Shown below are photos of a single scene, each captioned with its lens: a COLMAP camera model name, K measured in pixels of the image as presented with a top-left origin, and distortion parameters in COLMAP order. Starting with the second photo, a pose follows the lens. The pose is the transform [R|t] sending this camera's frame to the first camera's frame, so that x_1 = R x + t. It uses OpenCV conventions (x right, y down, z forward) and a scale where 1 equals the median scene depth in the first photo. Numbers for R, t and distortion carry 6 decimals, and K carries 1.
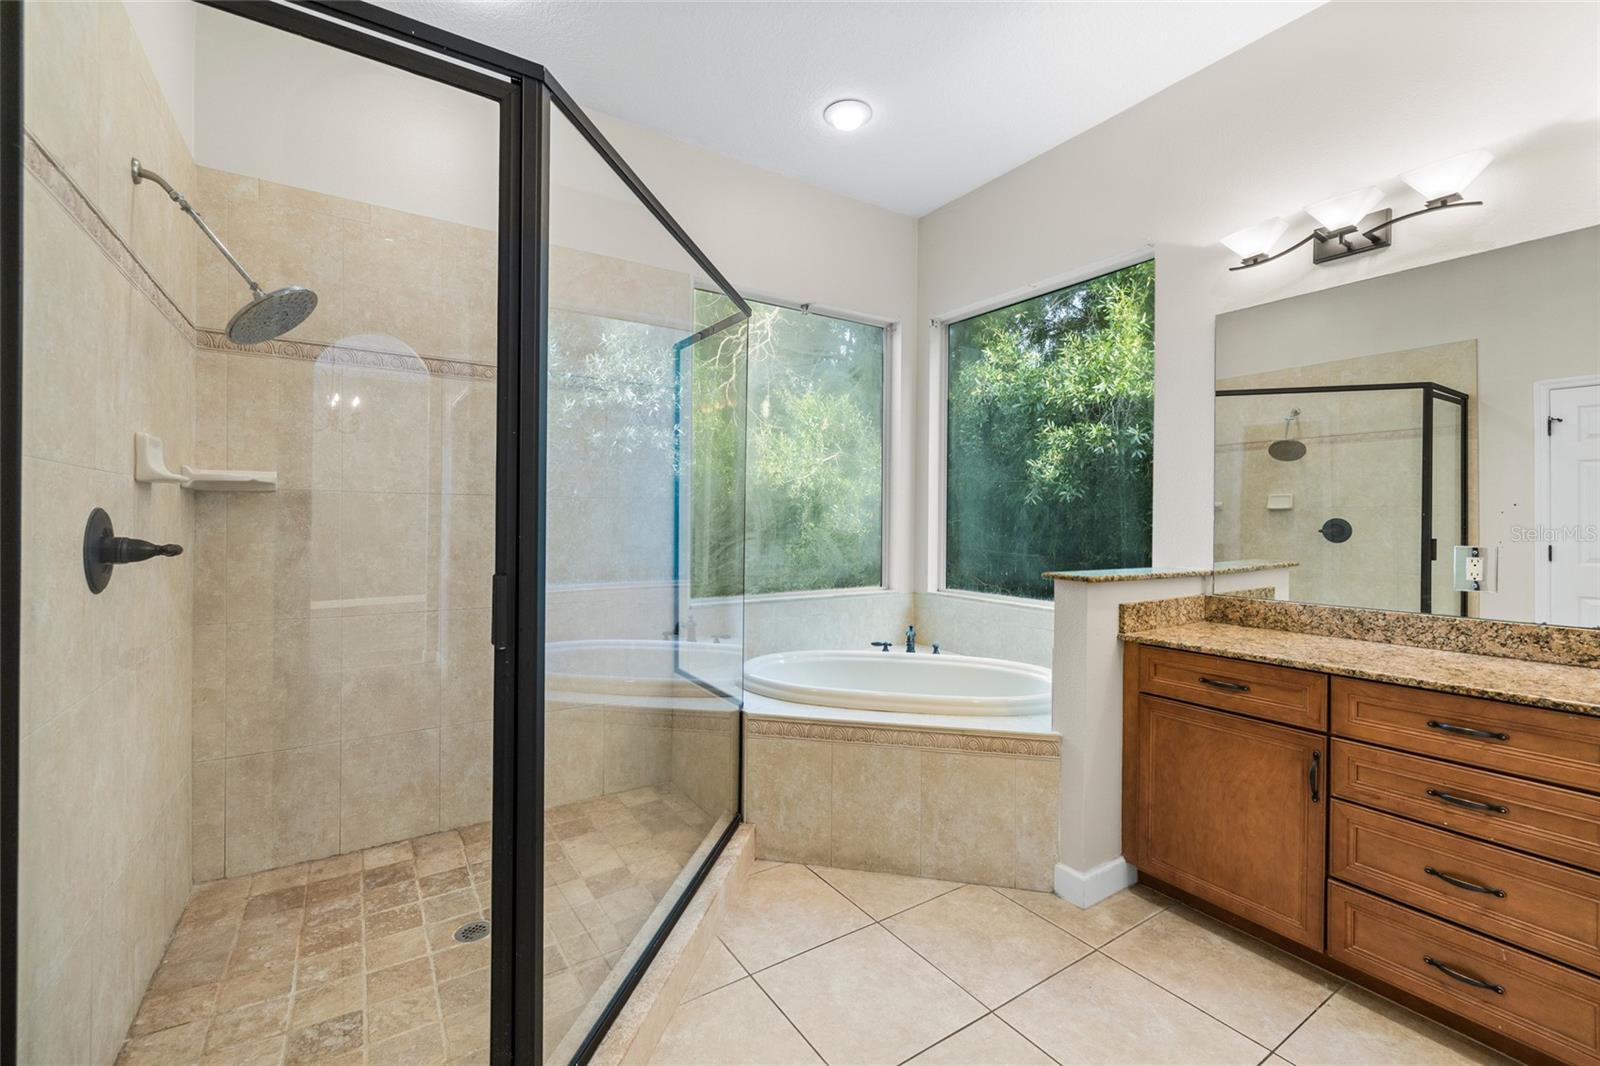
lens RADIAL K [[674.9, 0, 806.2], [0, 674.9, 528.9], [0, 0, 1]] dist [0.002959, 0.000318]
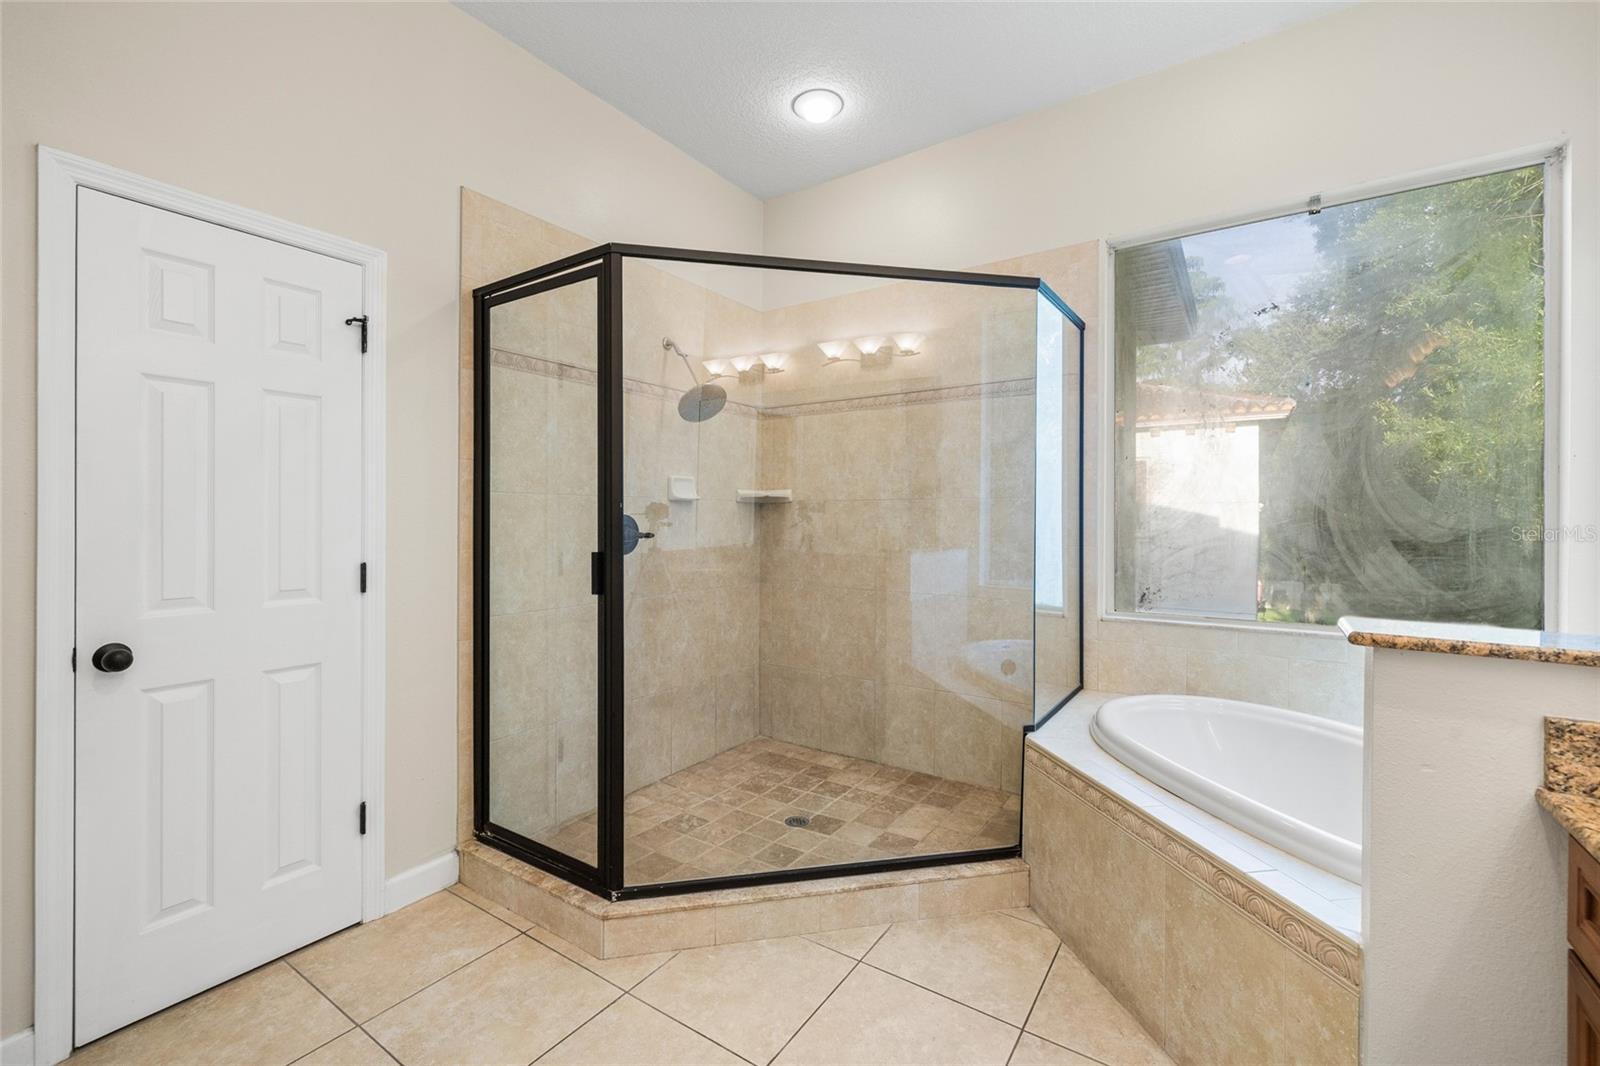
lens RADIAL K [[677.0, 0, 796.5], [0, 677.0, 524.7], [0, 0, 1]] dist [-0.000215, 0.000100]
pose [[0.378147, 0.002126, -0.925743, 0.749207], [-0.010574, 0.999942, -0.002023, 0.000198], [0.925685, 0.010554, 0.378147, 0.464222]]
